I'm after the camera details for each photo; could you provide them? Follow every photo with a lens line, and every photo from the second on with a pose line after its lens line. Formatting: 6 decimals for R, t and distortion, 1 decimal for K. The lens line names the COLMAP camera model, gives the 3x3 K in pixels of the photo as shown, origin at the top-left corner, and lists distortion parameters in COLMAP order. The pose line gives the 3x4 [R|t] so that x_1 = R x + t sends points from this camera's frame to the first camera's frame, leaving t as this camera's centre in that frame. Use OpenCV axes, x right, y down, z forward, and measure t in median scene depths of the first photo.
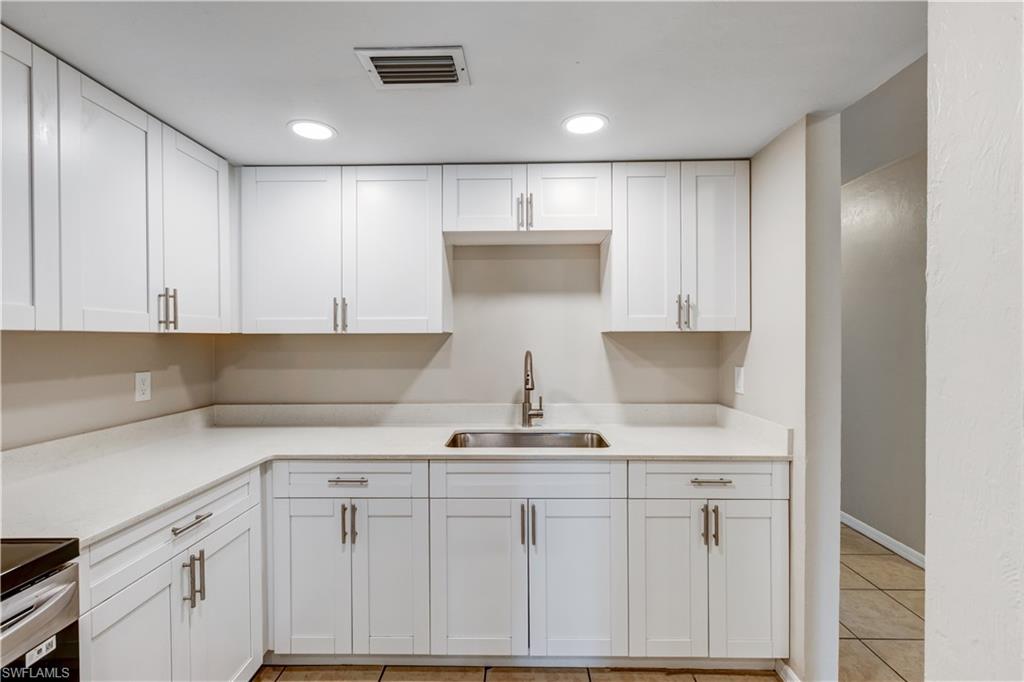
lens RADIAL K [[468.4, 0, 512.0], [0, 468.4, 342.6], [0, 0, 1]] dist [0.005014, -0.000436]
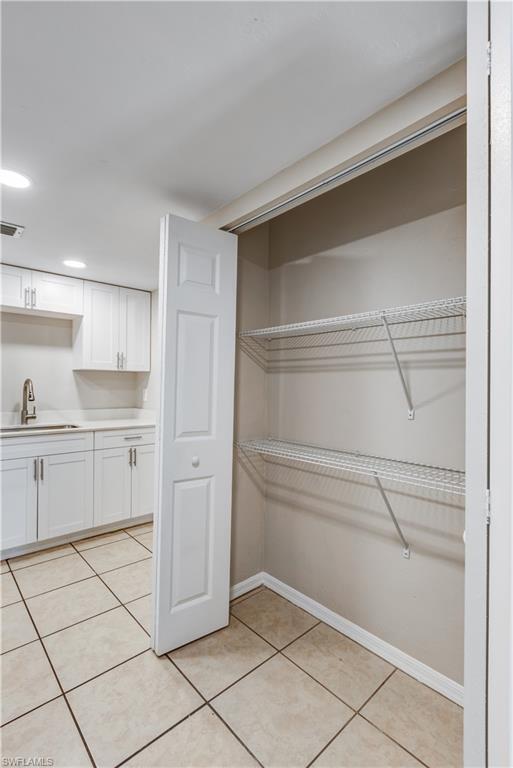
lens RADIAL K [[351.3, 0, 248.5], [0, 351.3, 384.7], [0, 0, 1]] dist [0.005014, -0.000436]
pose [[0.732268, 0.013986, 0.680873, -0.261986], [-0.008227, 0.999898, -0.011691, 0.050353], [-0.680967, 0.002959, 0.732308, -0.495793]]
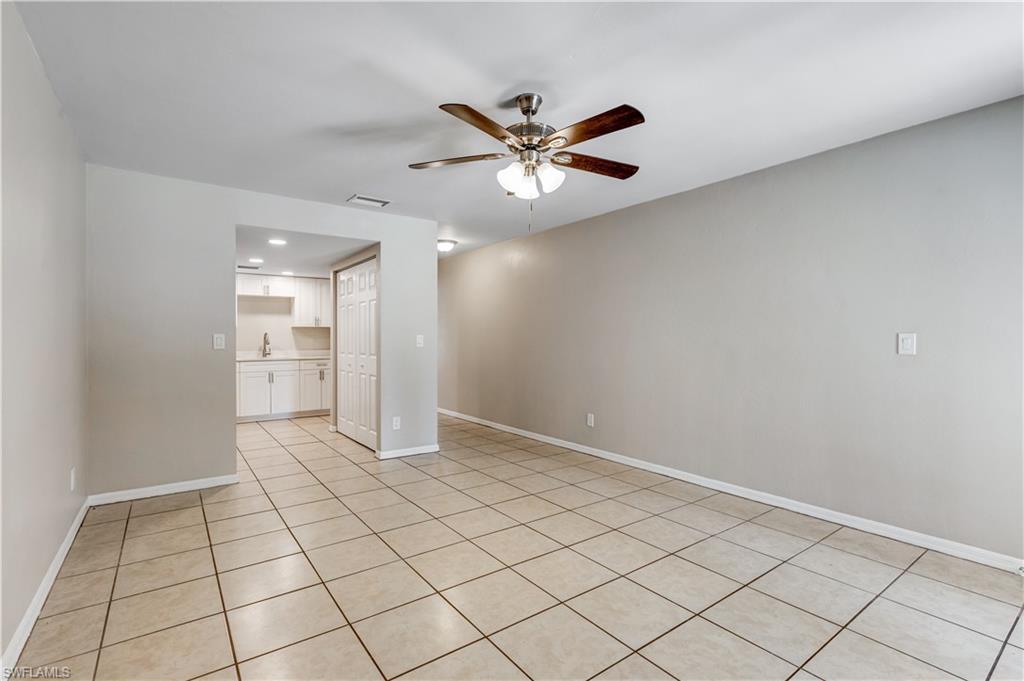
lens RADIAL K [[468.4, 0, 514.5], [0, 468.4, 336.3], [0, 0, 1]] dist [0.005014, -0.000436]
pose [[0.791953, 0.000487, 0.610582, -0.600514], [0.004028, 0.999974, -0.006022, 0.071894], [-0.610569, 0.007229, 0.791930, -2.658570]]
